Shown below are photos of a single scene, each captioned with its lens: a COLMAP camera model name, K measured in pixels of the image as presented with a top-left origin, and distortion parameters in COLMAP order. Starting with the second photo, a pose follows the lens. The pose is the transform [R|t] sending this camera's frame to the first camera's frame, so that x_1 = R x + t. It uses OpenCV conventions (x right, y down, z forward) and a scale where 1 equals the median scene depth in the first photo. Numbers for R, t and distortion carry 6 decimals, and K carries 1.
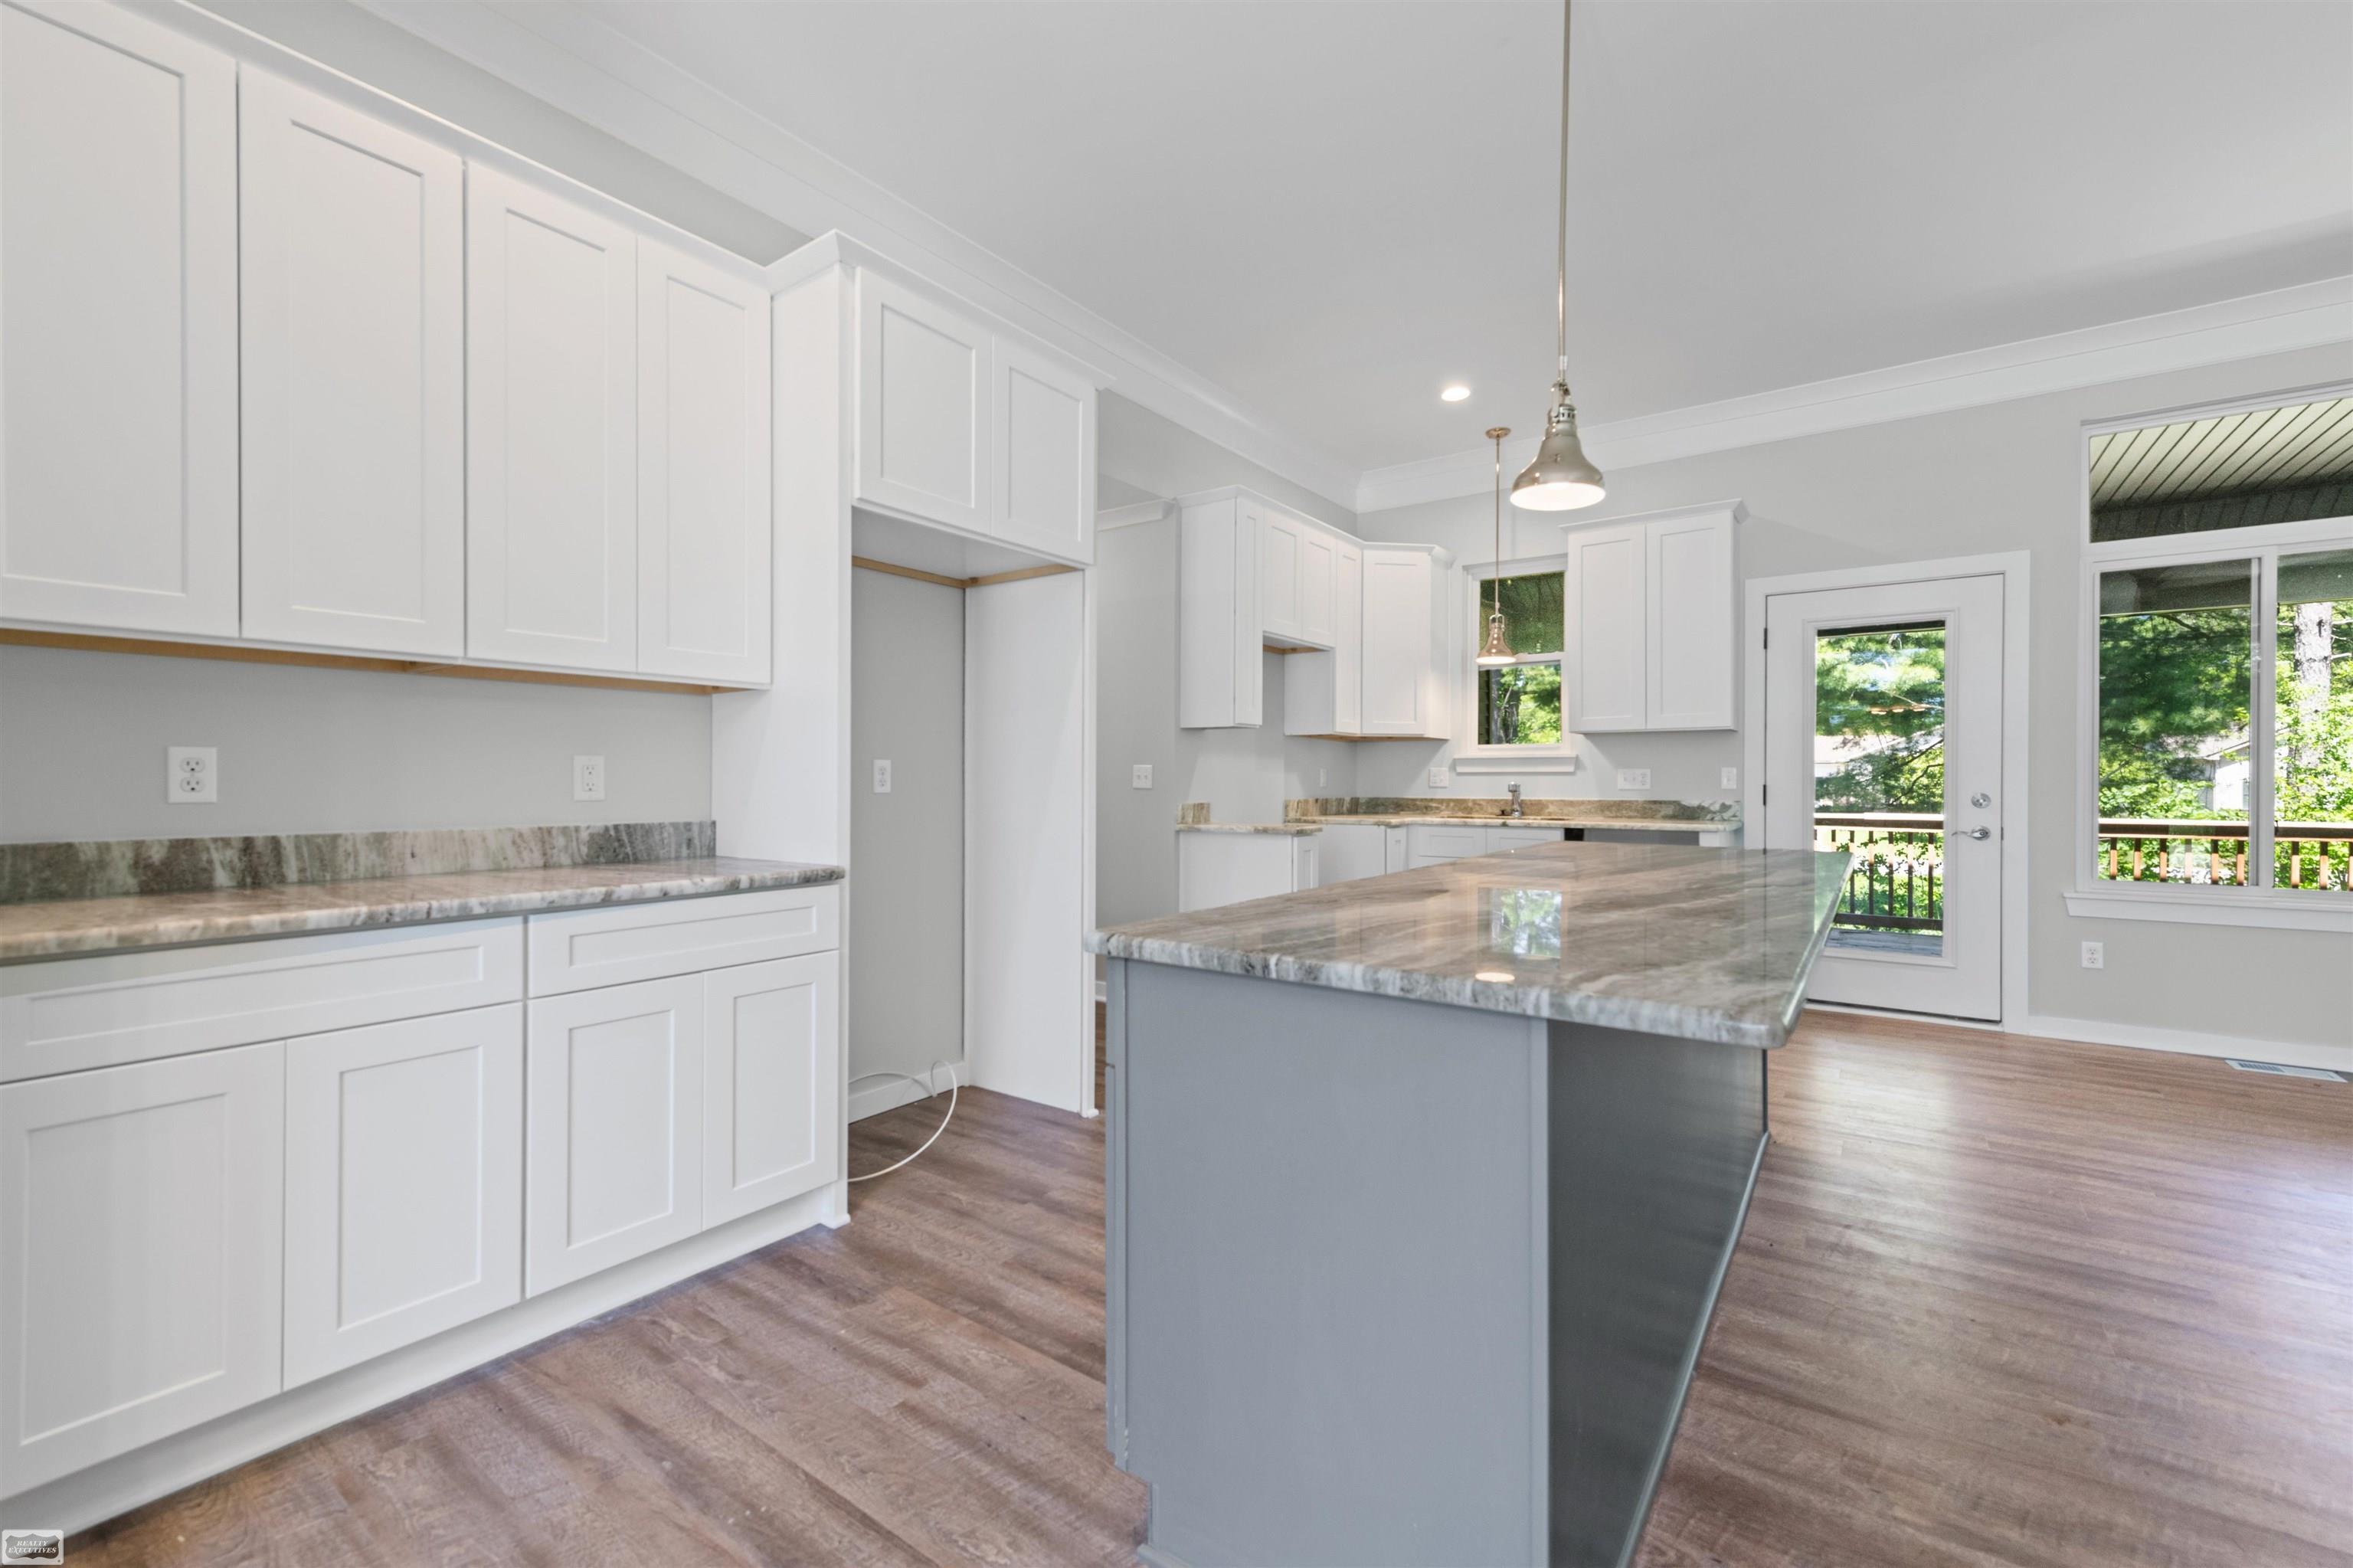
lens RADIAL K [[1005.7, 0, 1167.6], [0, 1005.7, 791.4], [0, 0, 1]] dist [0.014021, -0.000685]
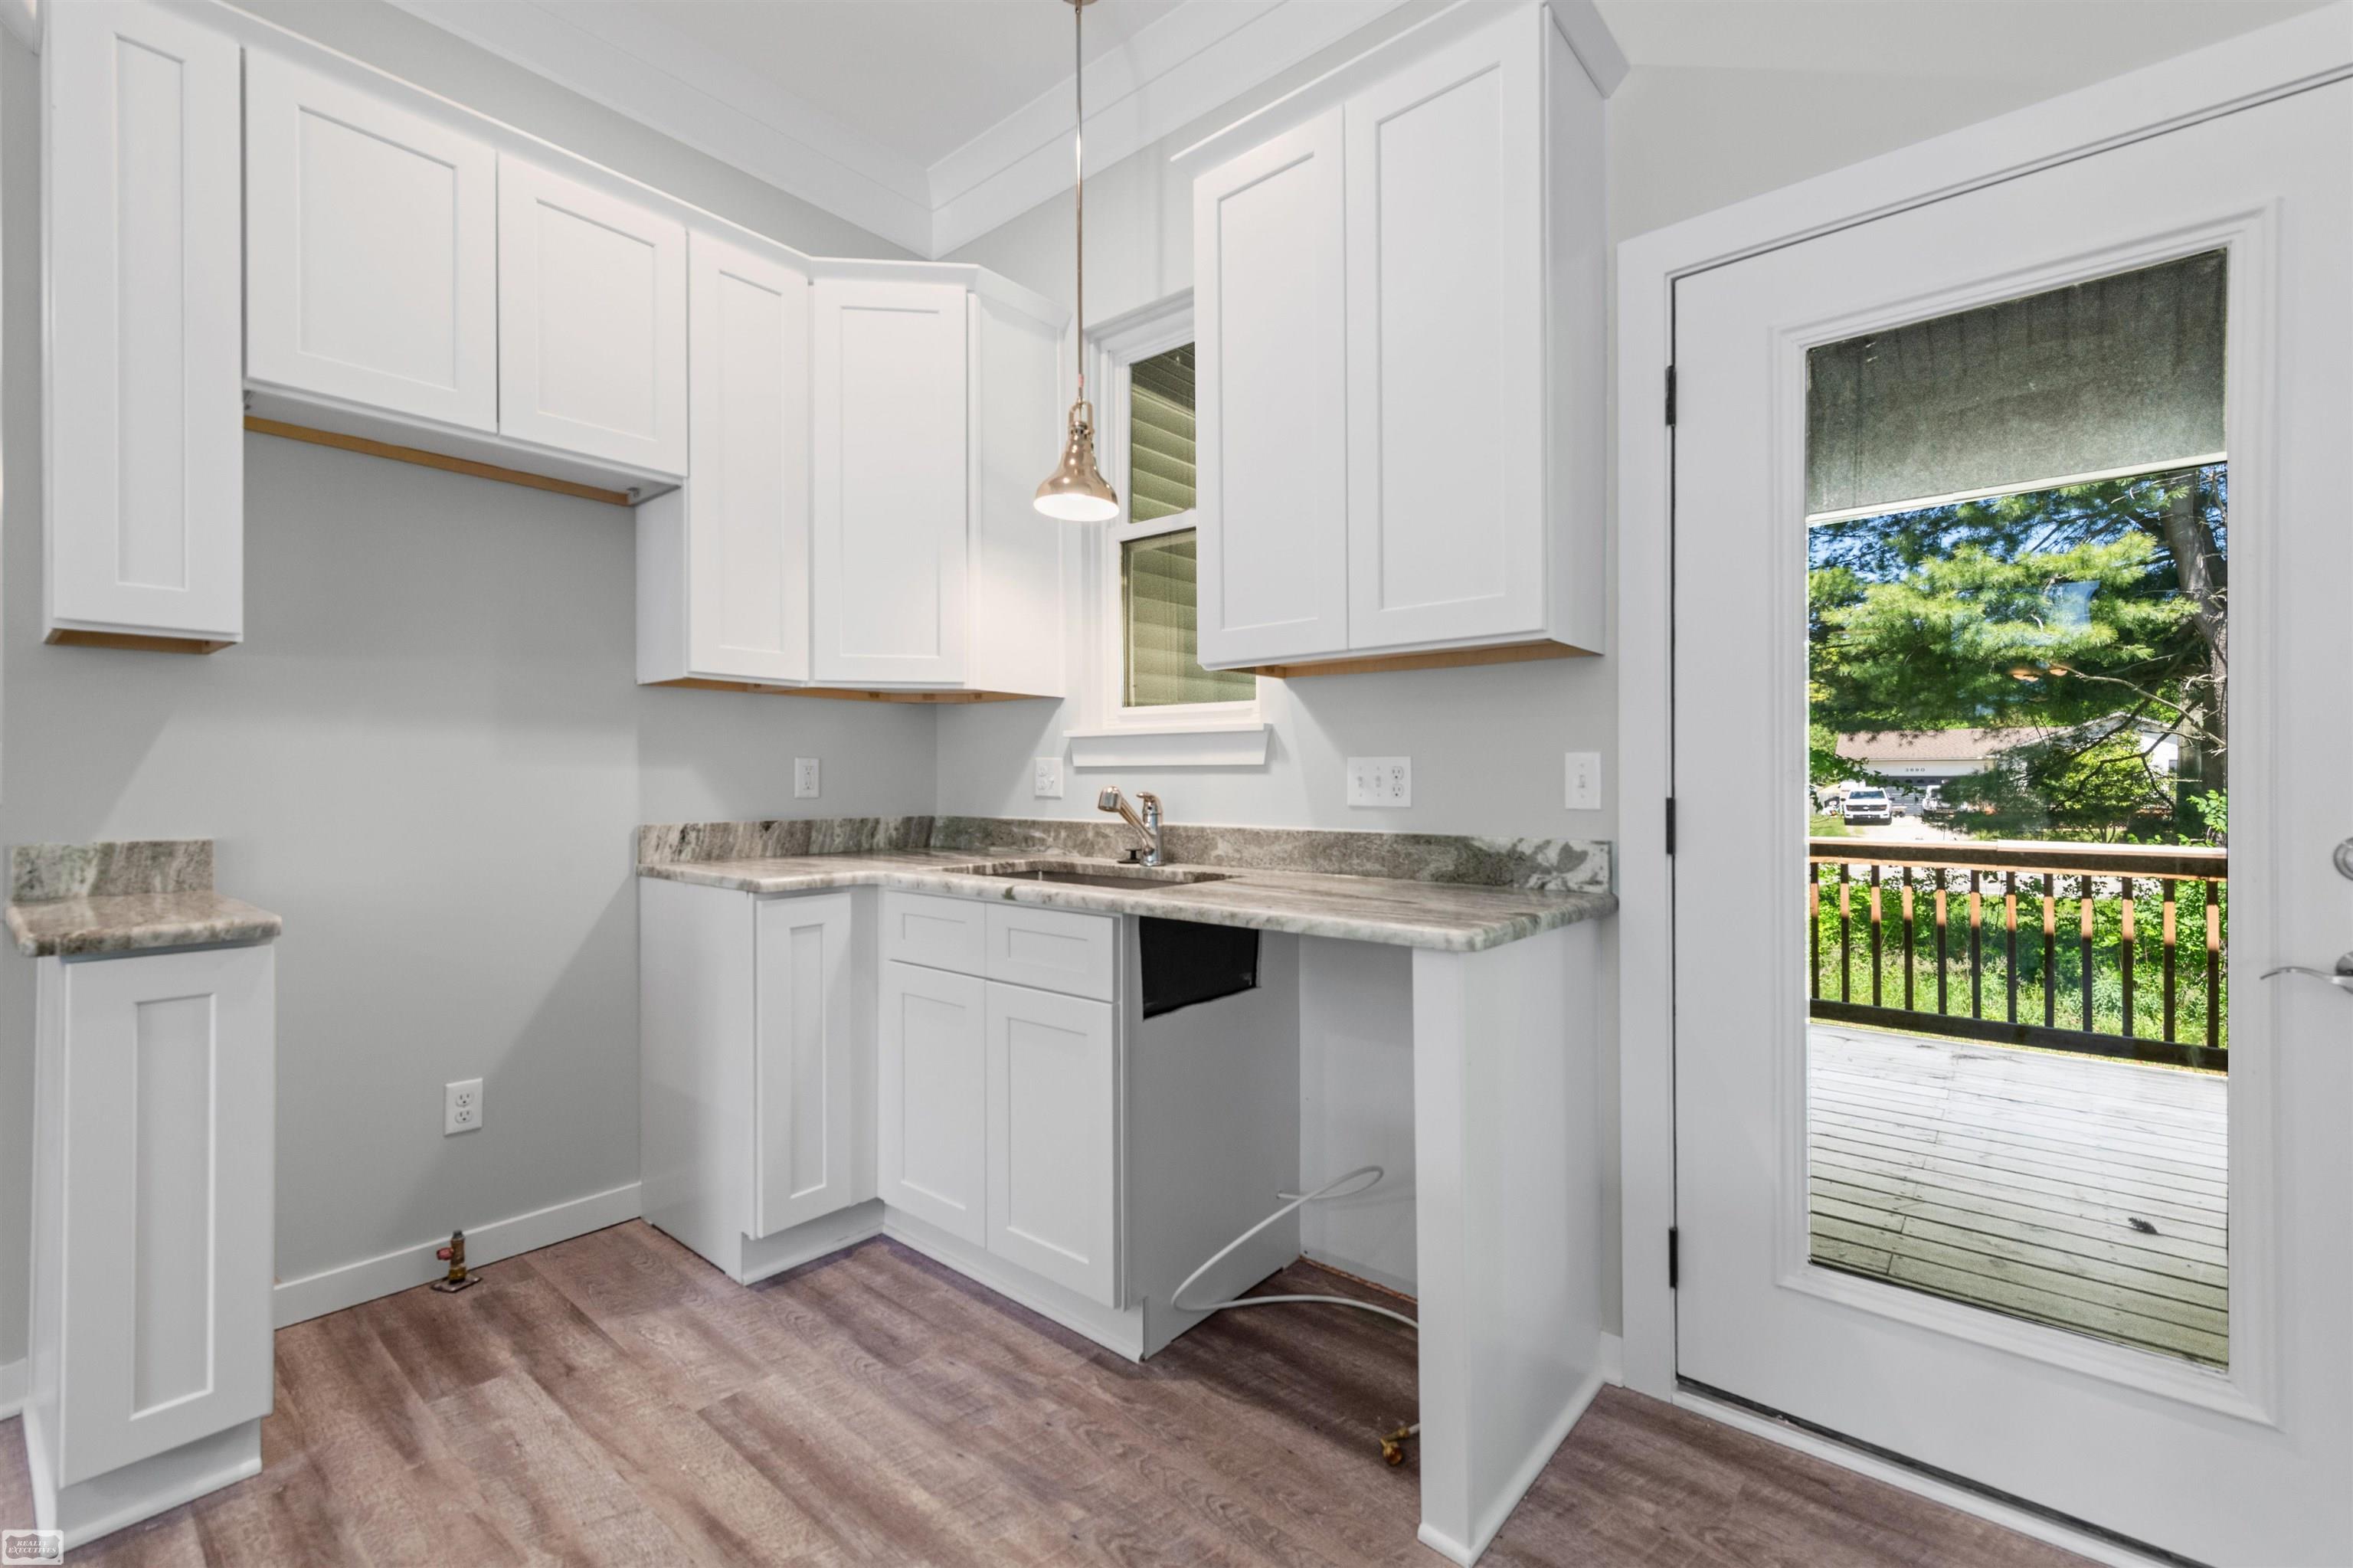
lens RADIAL K [[1005.7, 0, 1182.4], [0, 1005.7, 771.5], [0, 0, 1]] dist [0.014021, -0.000685]
pose [[0.996089, 0.000724, -0.088348, 0.364171], [-0.002272, 0.999846, -0.017419, -0.007725], [0.088322, 0.017551, 0.995937, 0.505475]]
